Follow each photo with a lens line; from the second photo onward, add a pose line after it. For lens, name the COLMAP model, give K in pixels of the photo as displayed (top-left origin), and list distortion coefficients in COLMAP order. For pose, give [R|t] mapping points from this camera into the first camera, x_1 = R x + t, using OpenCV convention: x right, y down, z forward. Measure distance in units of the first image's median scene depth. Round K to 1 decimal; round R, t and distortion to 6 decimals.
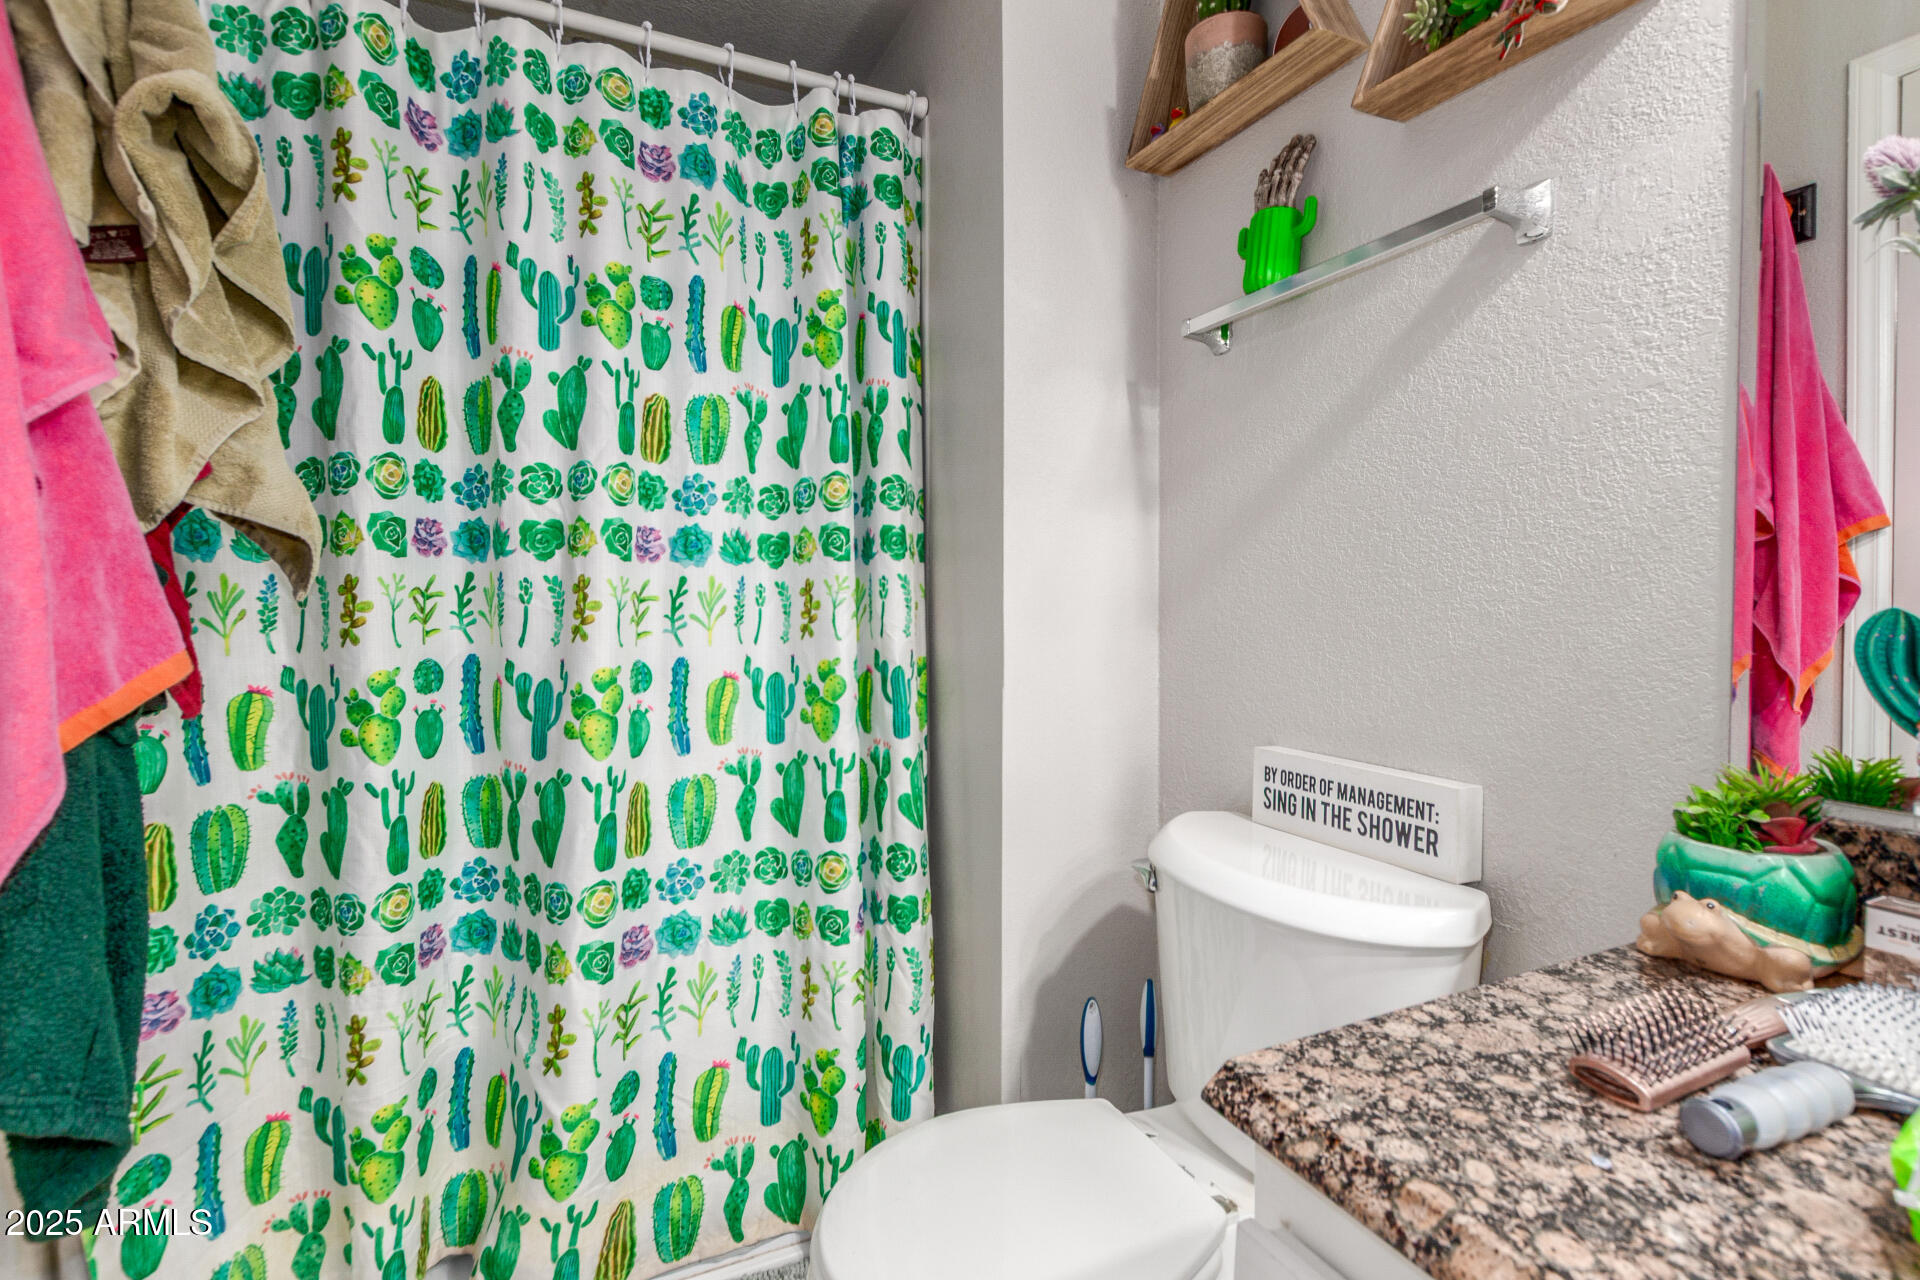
lens RADIAL K [[887.0, 0, 965.4], [0, 887.0, 615.8], [0, 0, 1]] dist [-0.002841, -0.000916]
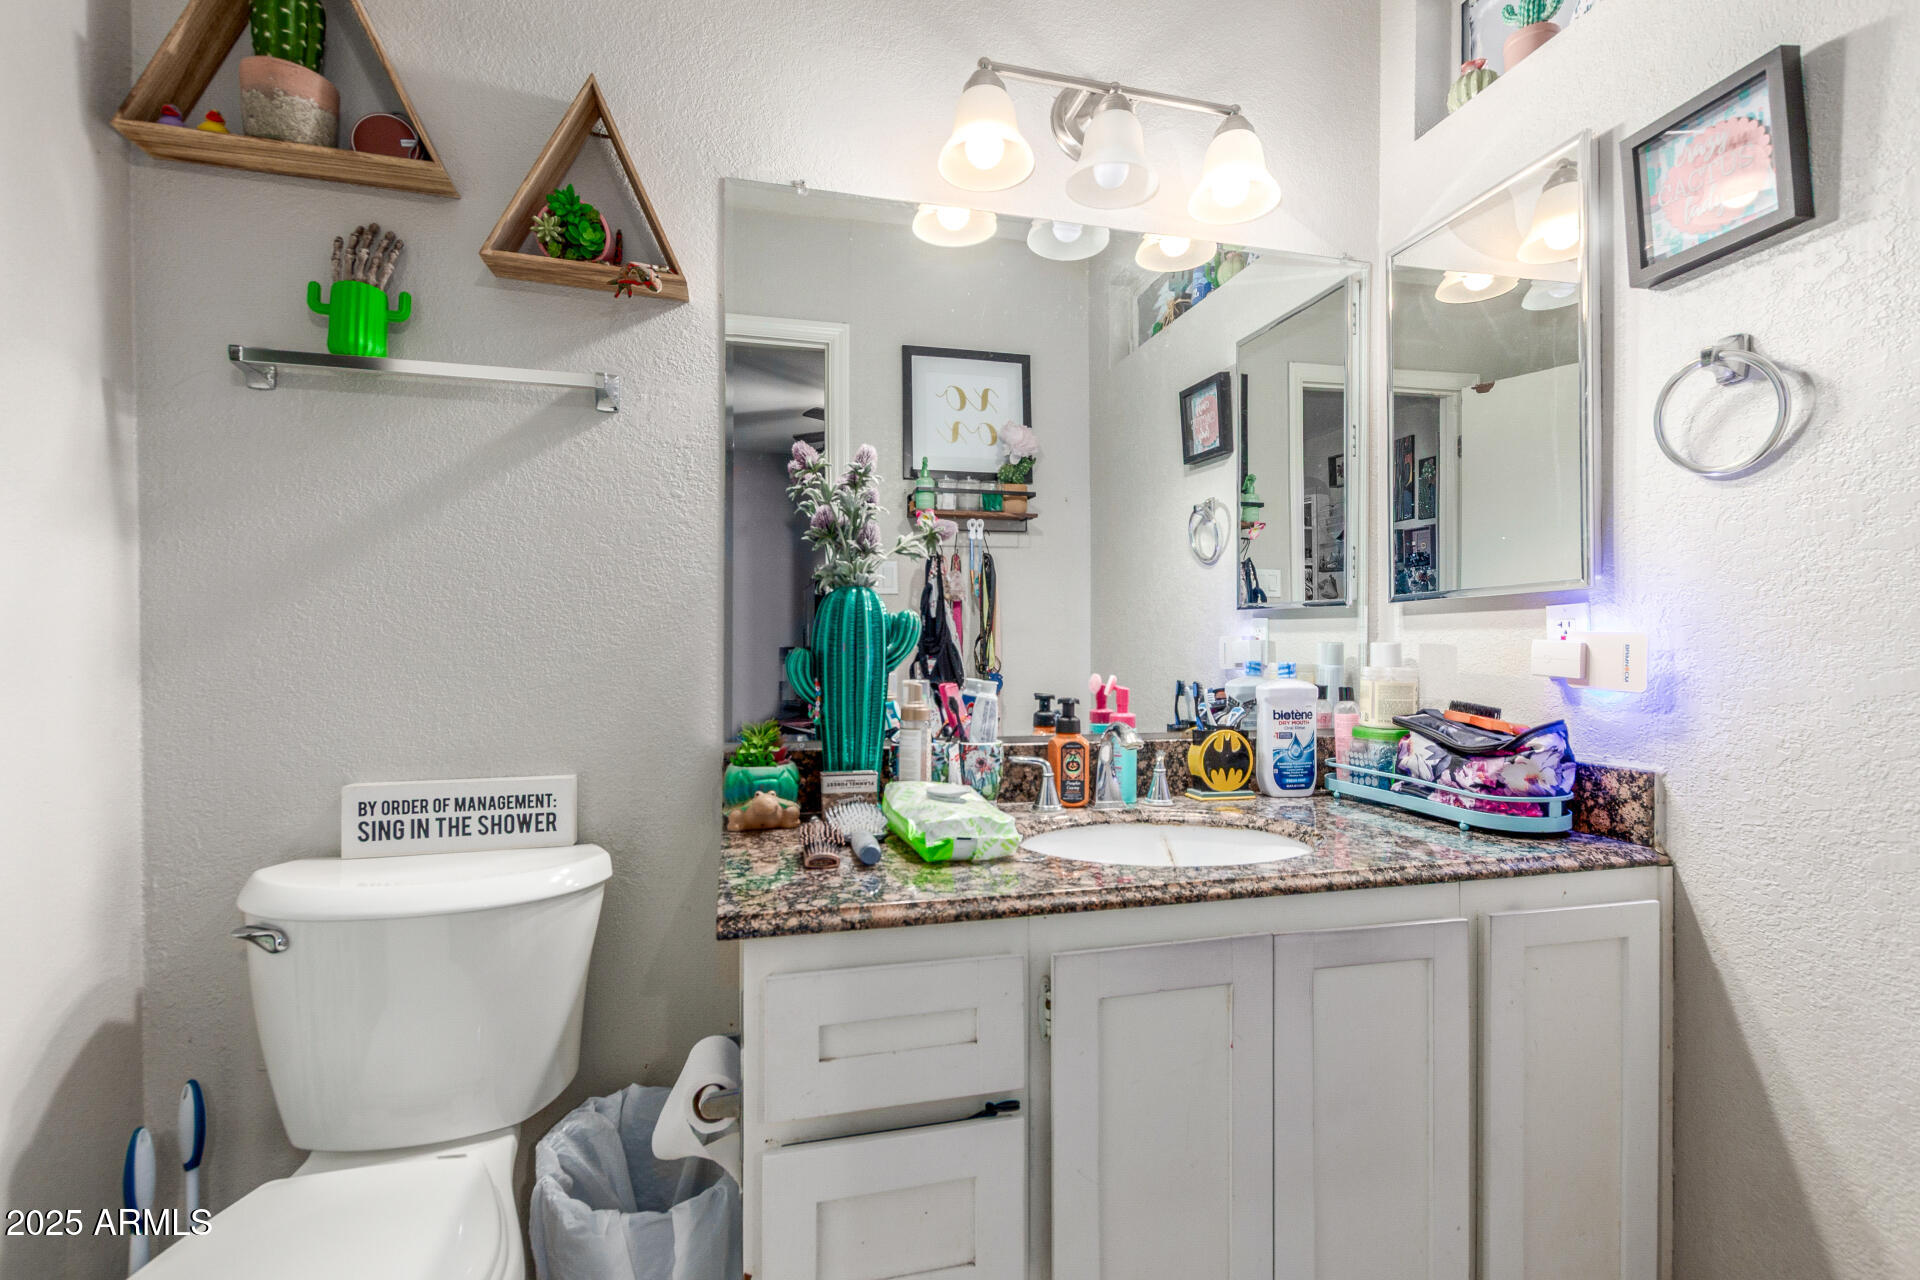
lens RADIAL K [[887.0, 0, 965.4], [0, 887.0, 615.8], [0, 0, 1]] dist [-0.002841, -0.000916]
pose [[0.182239, 0.030921, 0.982768, -0.658833], [0.018149, 0.999229, -0.034804, -0.003319], [-0.983087, 0.024179, 0.181538, 0.104649]]
